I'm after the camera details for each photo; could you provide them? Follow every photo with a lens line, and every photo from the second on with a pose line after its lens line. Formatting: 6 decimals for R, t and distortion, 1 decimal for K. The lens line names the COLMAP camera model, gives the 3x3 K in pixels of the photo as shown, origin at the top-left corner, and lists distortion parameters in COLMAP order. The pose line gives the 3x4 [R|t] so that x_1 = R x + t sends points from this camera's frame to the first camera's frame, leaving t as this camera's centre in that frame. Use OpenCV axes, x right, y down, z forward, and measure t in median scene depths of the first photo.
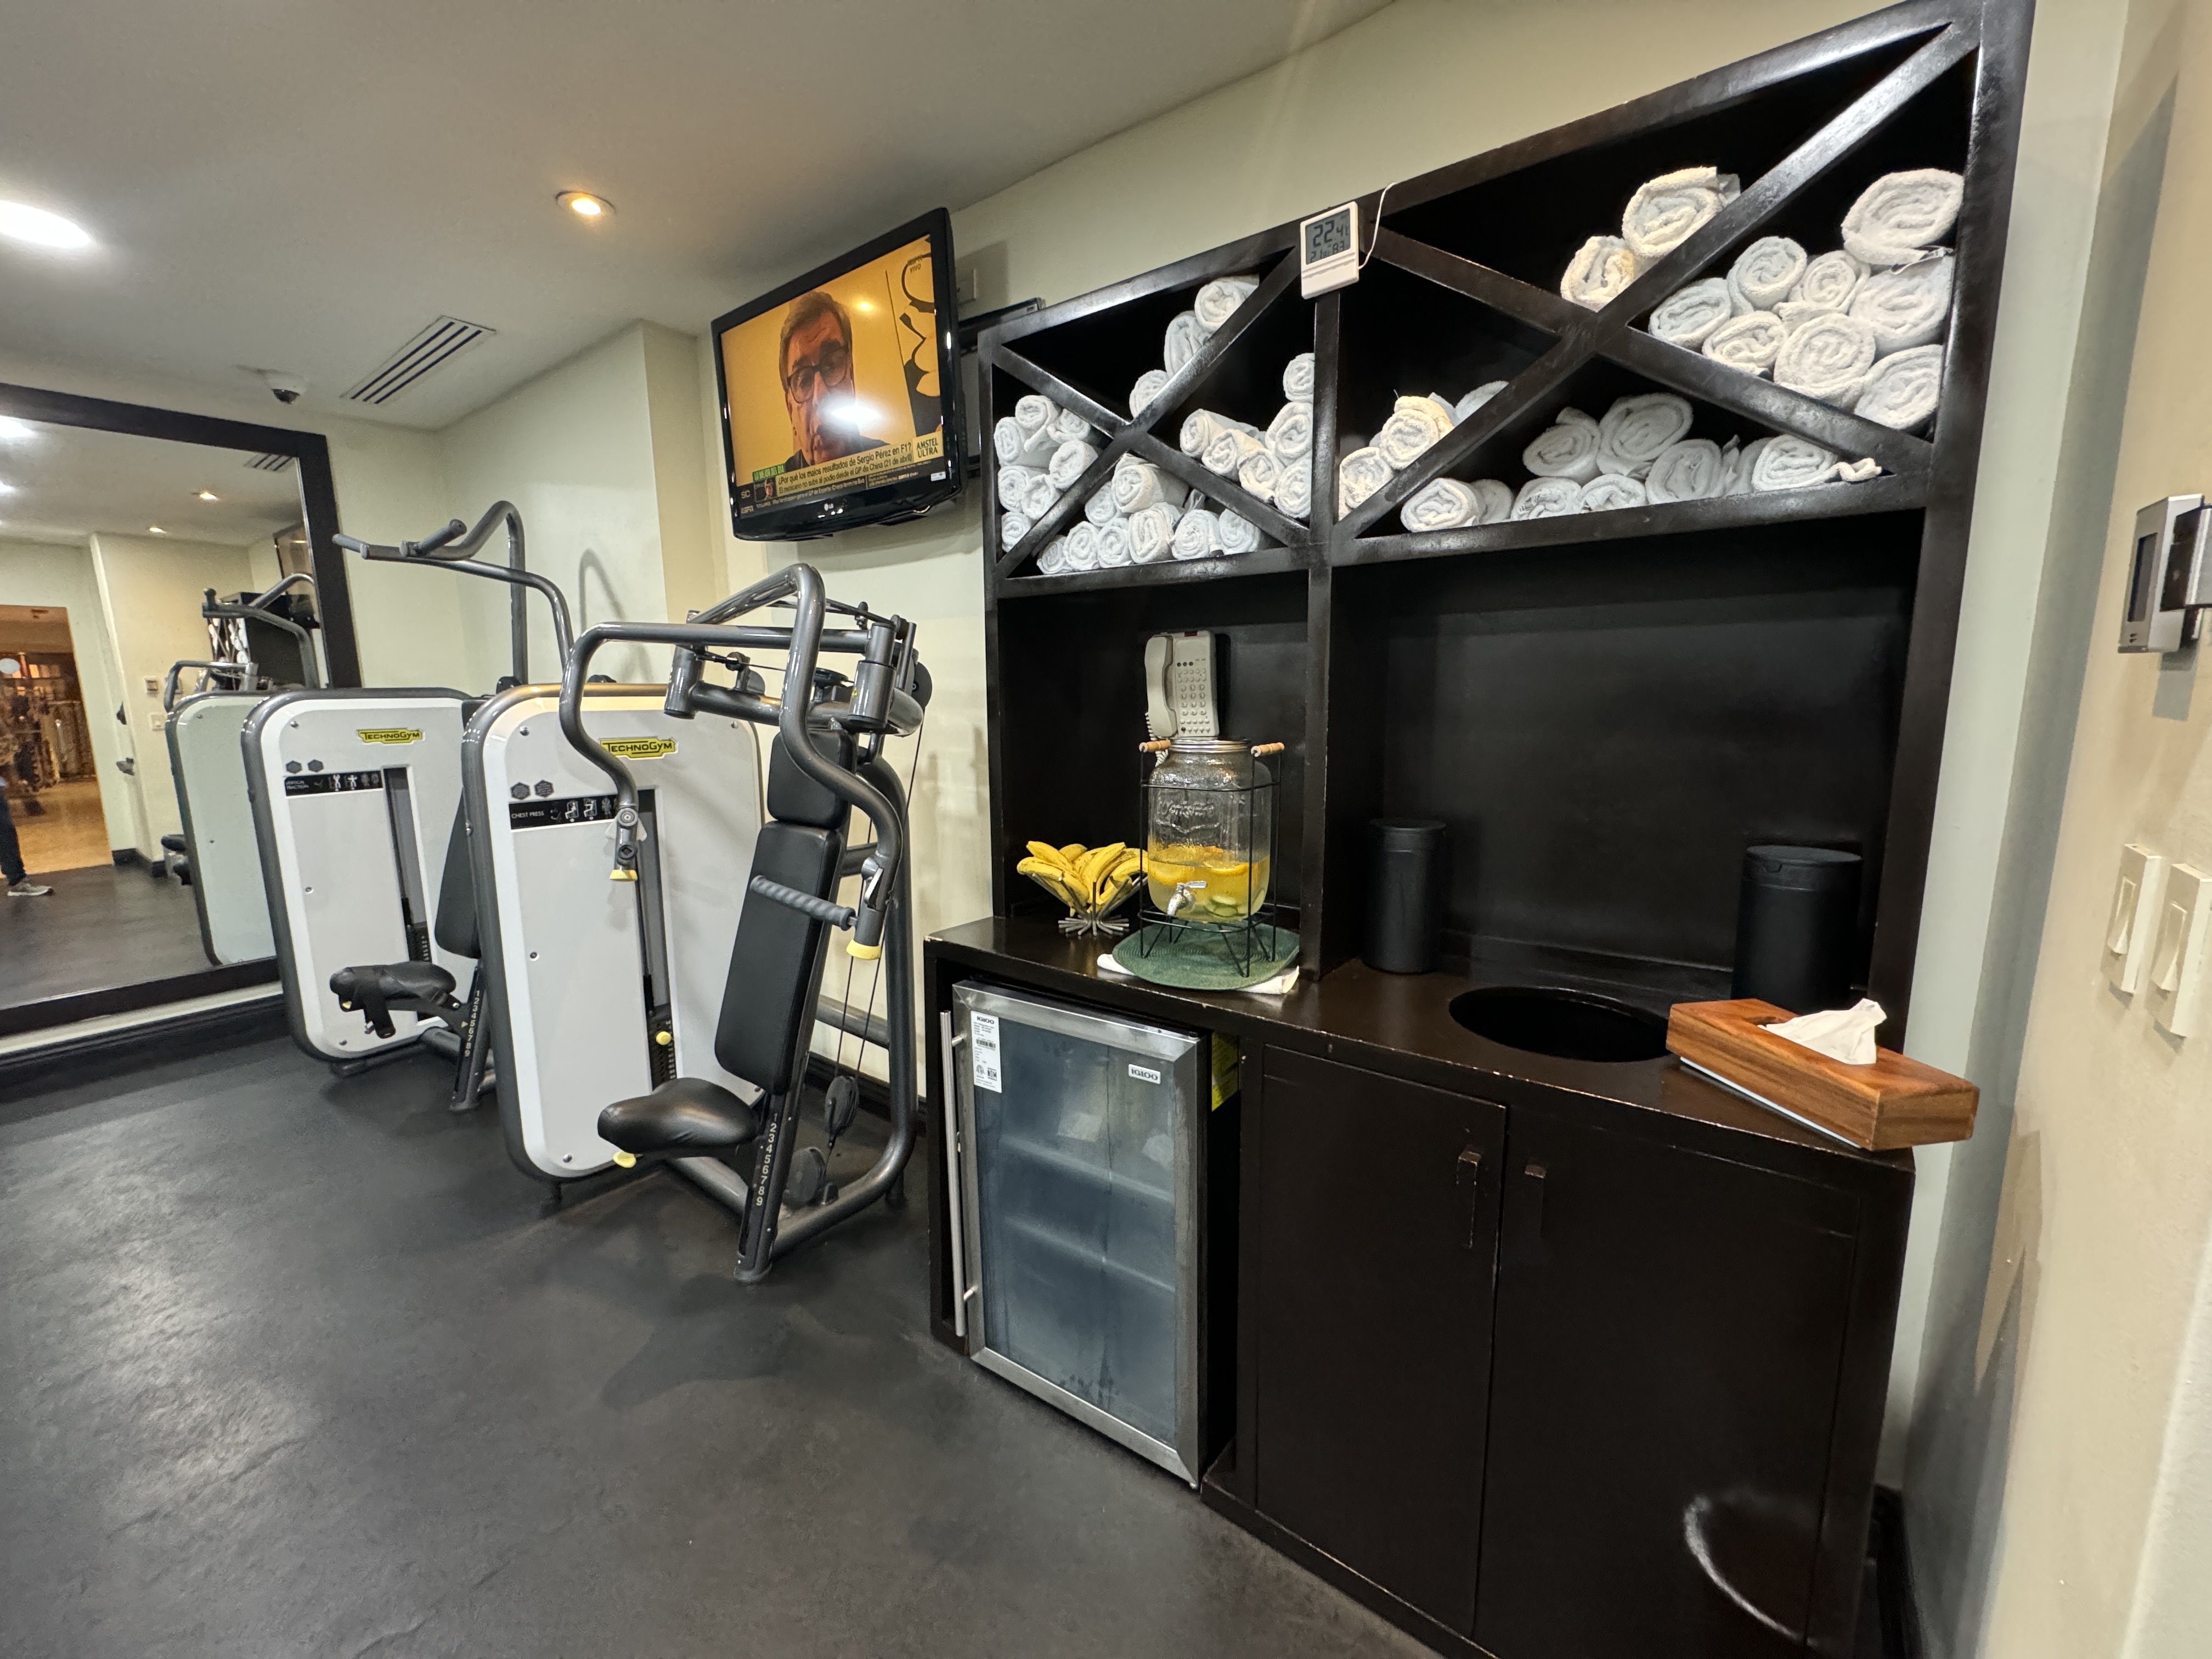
lens RADIAL K [[879.4, 0, 1100.0], [0, 879.4, 825.5], [0, 0, 1]] dist [-0.003577, -0.000092]
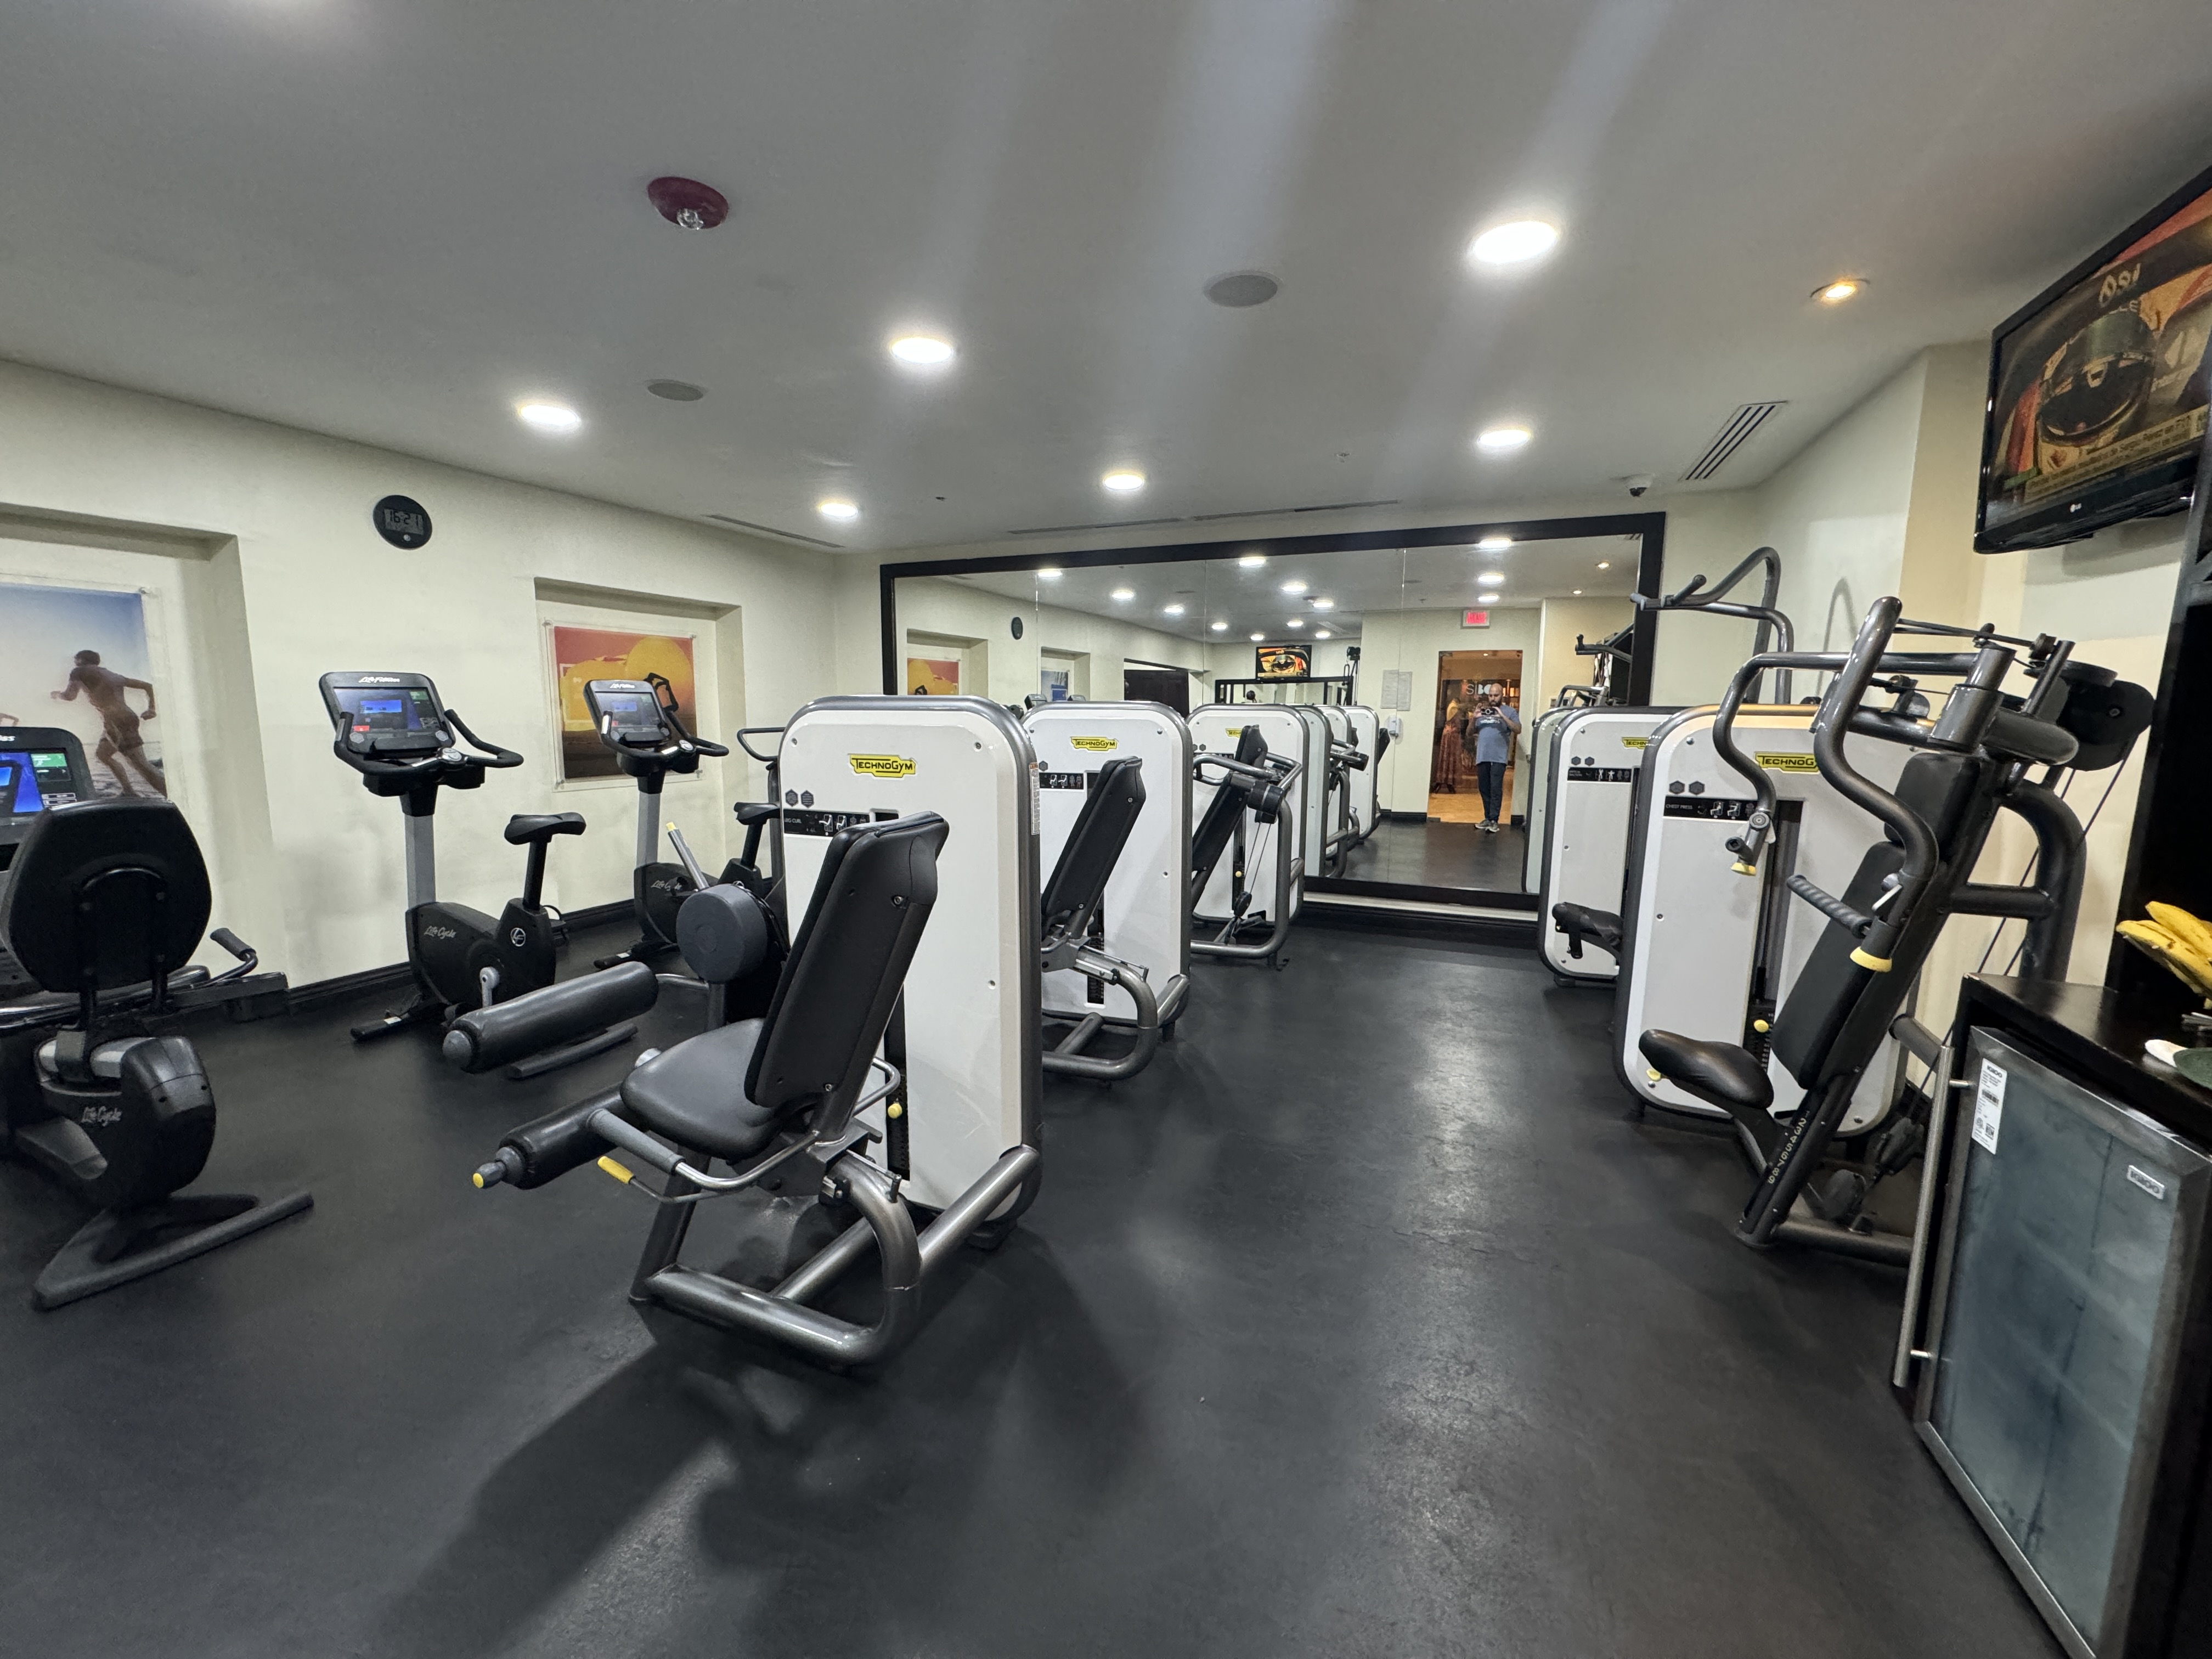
lens RADIAL K [[879.4, 0, 1102.6], [0, 879.4, 827.0], [0, 0, 1]] dist [-0.003577, -0.000092]
pose [[0.248104, 0.144458, -0.957902, 0.348360], [-0.164384, 0.980757, 0.105327, 0.019108], [0.954684, 0.131332, 0.267076, -0.126544]]
